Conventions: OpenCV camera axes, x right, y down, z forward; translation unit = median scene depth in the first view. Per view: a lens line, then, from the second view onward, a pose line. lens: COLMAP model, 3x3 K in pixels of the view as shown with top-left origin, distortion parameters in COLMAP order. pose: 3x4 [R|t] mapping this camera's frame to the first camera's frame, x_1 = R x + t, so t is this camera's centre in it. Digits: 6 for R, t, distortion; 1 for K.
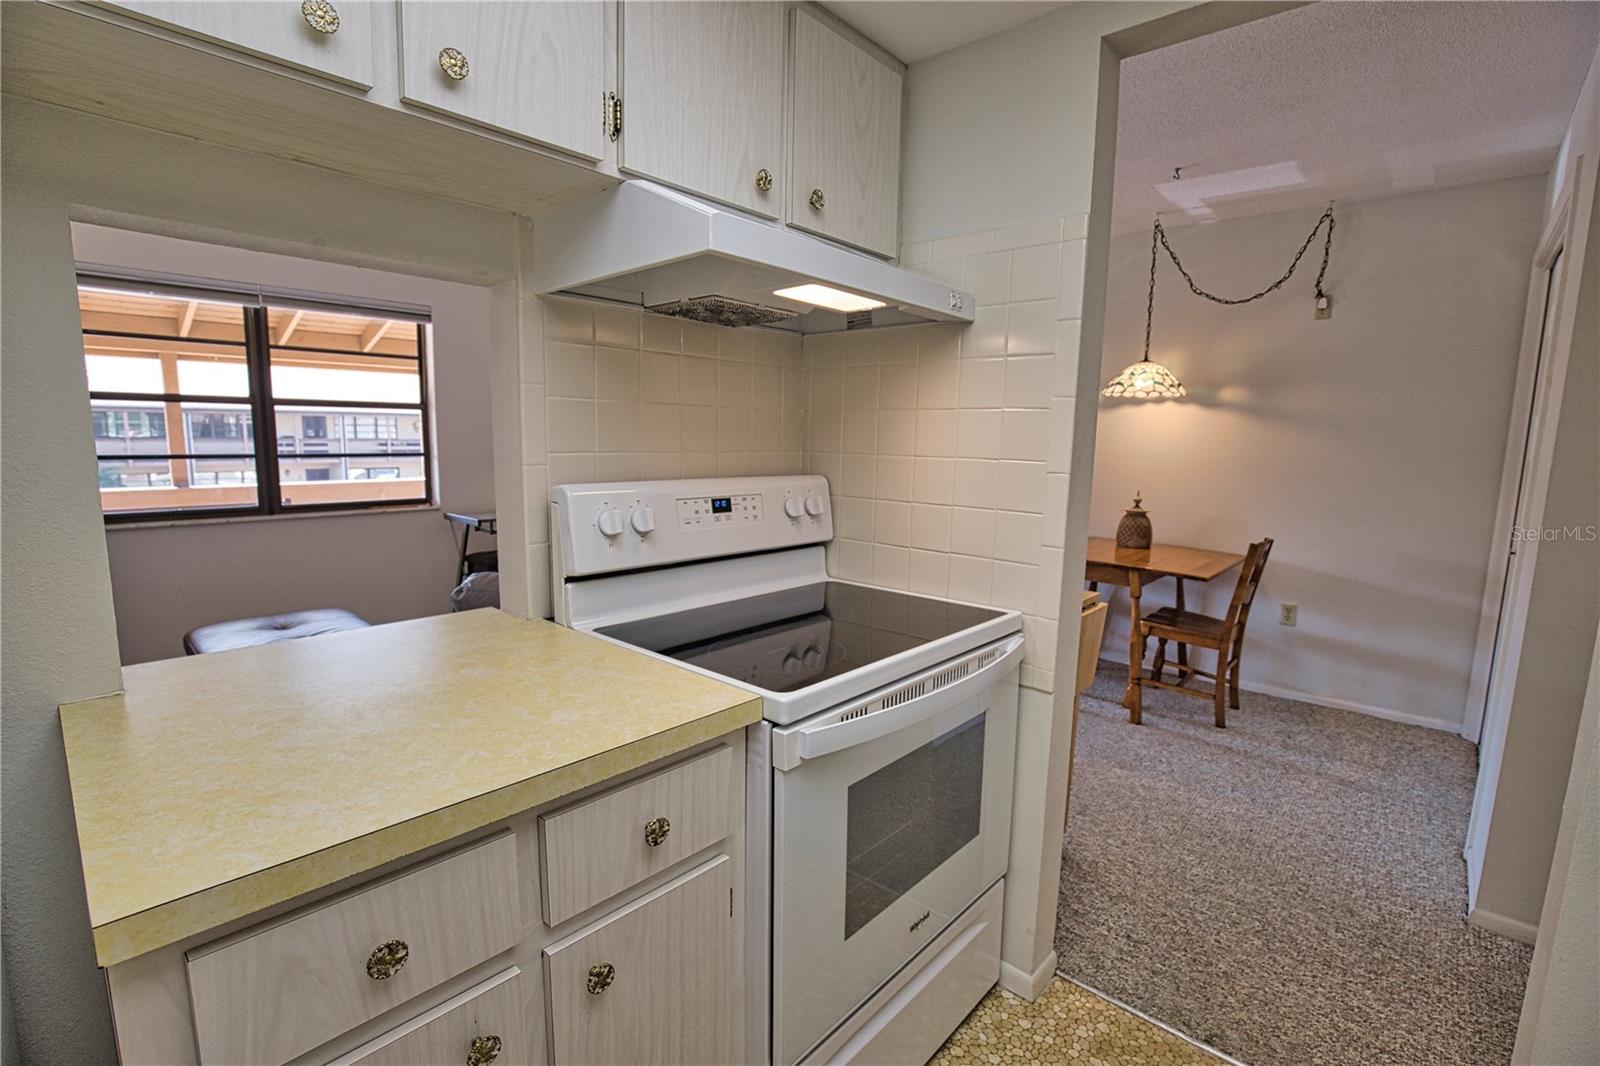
lens RADIAL K [[729.7, 0, 802.5], [0, 729.7, 535.5], [0, 0, 1]] dist [-0.035825, 0.006971]
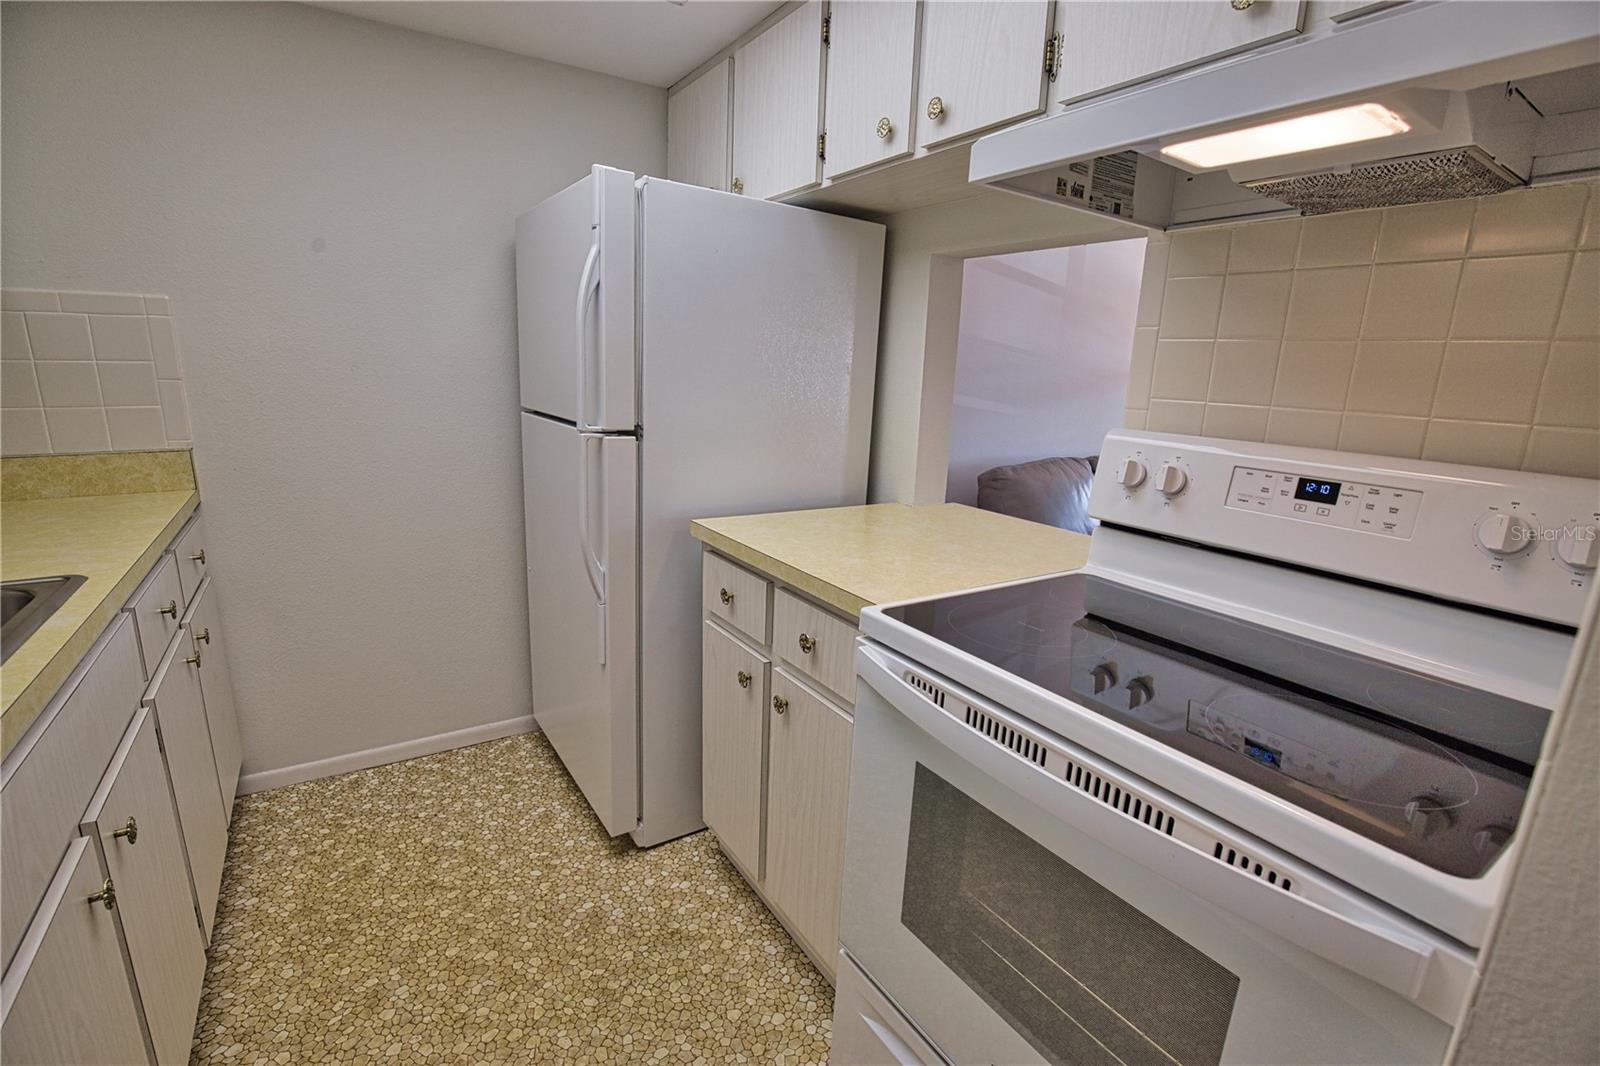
lens RADIAL K [[729.7, 0, 810.4], [0, 729.7, 539.5], [0, 0, 1]] dist [-0.035825, 0.006971]
pose [[-0.244743, 0.195892, -0.949593, 0.295412], [-0.173050, 0.954828, 0.241573, -0.036001], [0.954020, 0.223451, -0.199788, 0.327887]]
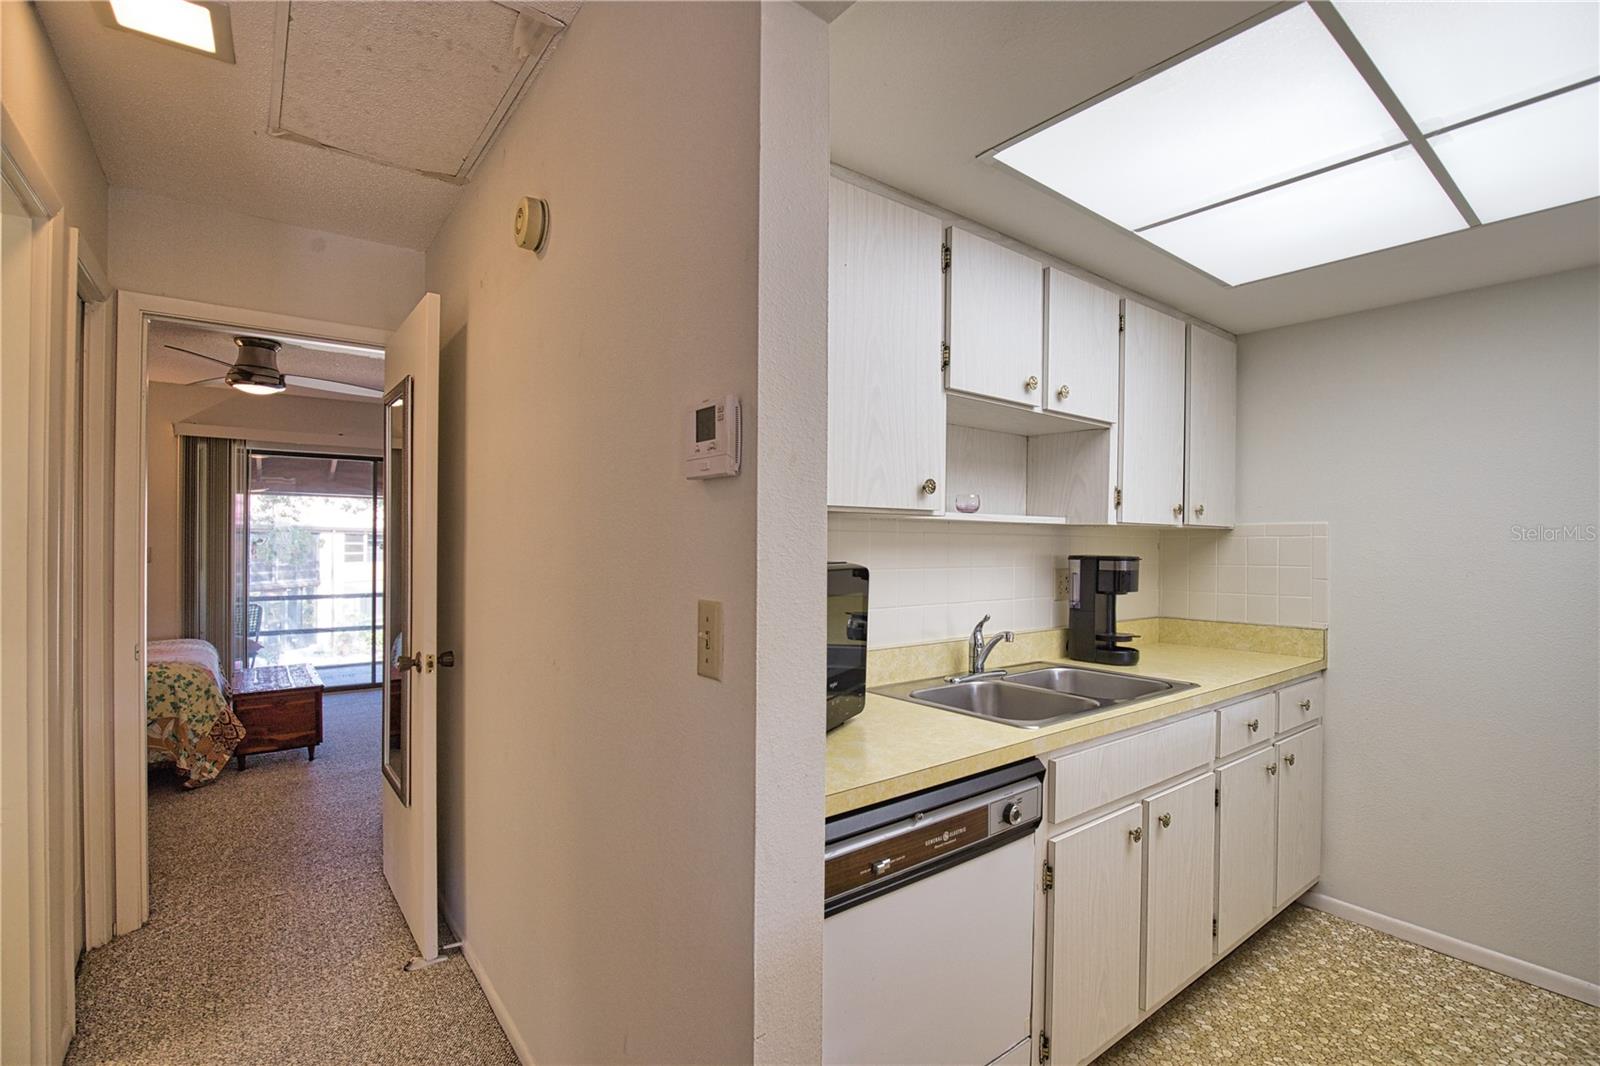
lens RADIAL K [[729.7, 0, 806.6], [0, 729.7, 543.0], [0, 0, 1]] dist [-0.035825, 0.006971]
pose [[-0.983894, -0.031917, 0.175883, 0.286769], [-0.006684, 0.989811, 0.142227, -0.079725], [-0.178631, 0.138761, -0.974082, 0.561455]]
